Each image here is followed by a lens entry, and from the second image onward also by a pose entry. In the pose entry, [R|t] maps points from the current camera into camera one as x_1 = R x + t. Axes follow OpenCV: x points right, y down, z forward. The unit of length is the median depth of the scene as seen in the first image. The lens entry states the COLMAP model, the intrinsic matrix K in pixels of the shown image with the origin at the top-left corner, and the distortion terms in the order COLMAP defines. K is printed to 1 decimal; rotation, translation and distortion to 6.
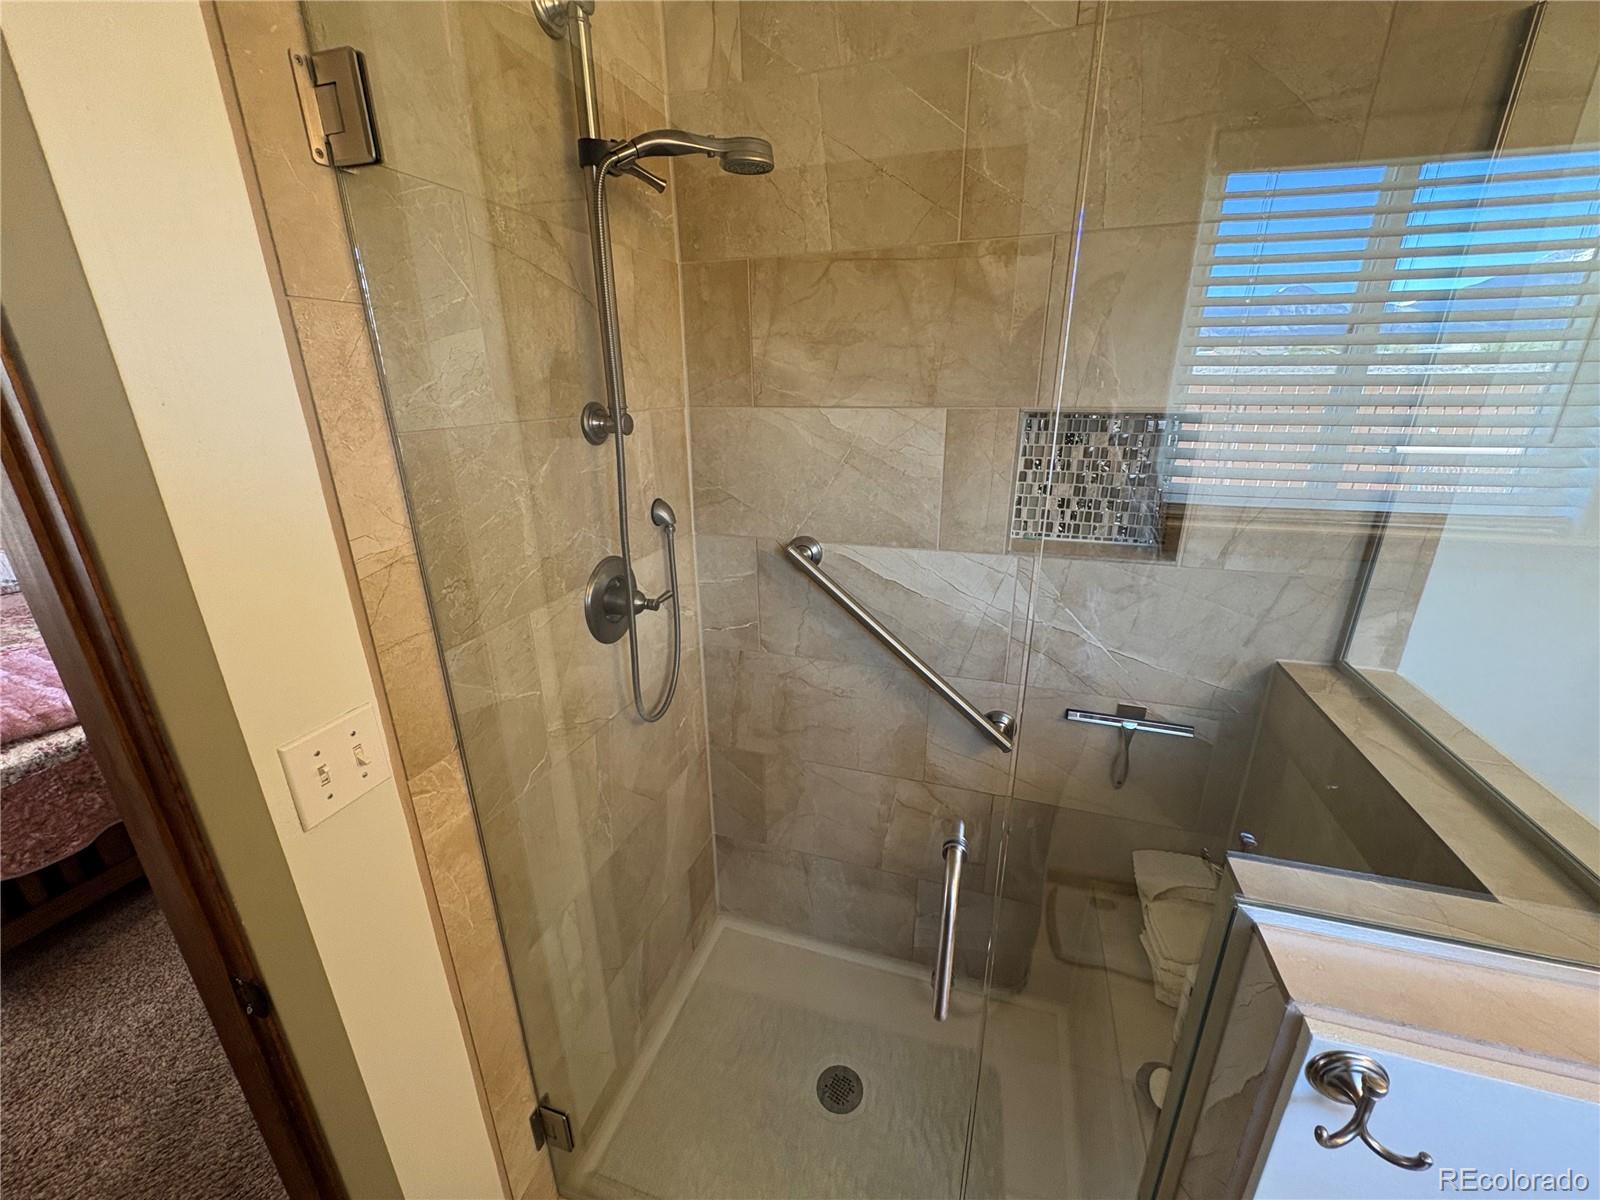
lens RADIAL K [[634.4, 0, 800.9], [0, 634.4, 605.6], [0, 0, 1]] dist [-0.000958, 0.000088]
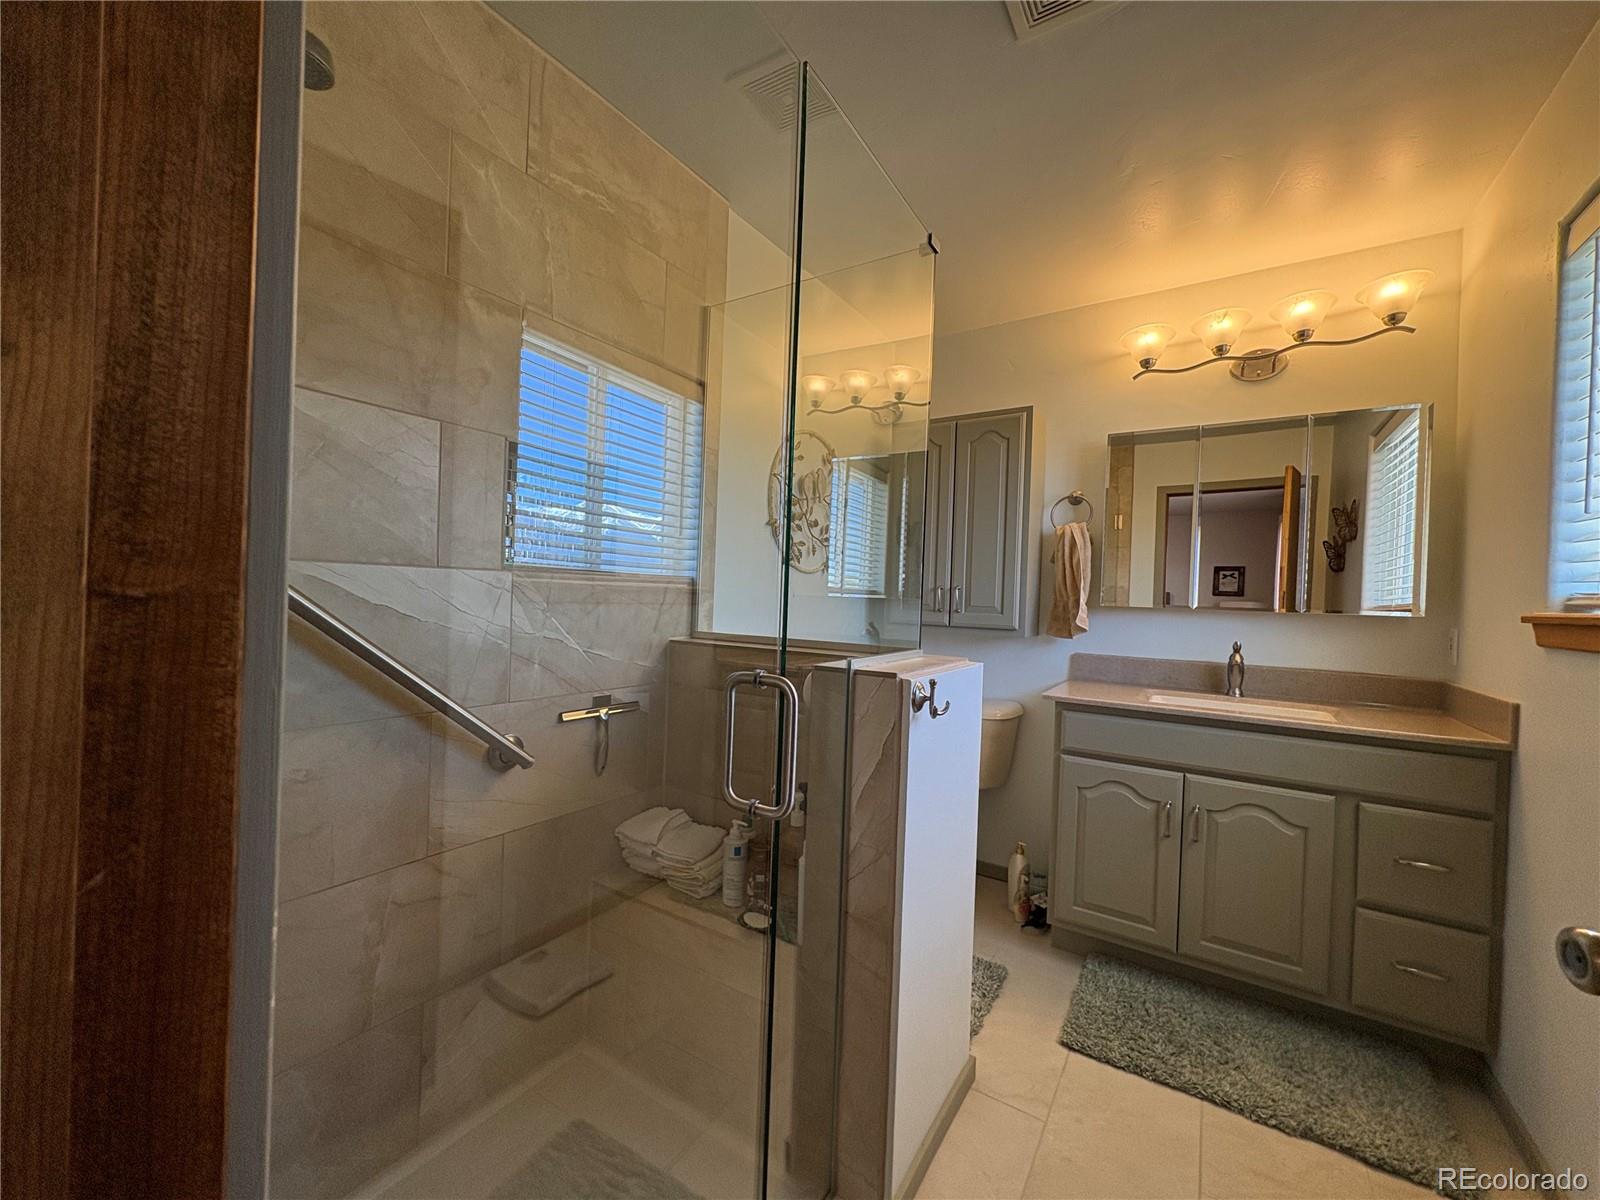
lens RADIAL K [[634.4, 0, 797.1], [0, 634.4, 602.2], [0, 0, 1]] dist [-0.000958, 0.000088]
pose [[0.263685, 0.005972, 0.964590, -0.557380], [0.286738, 0.954294, -0.084292, 0.197373], [-0.921006, 0.298811, 0.249921, 0.297427]]
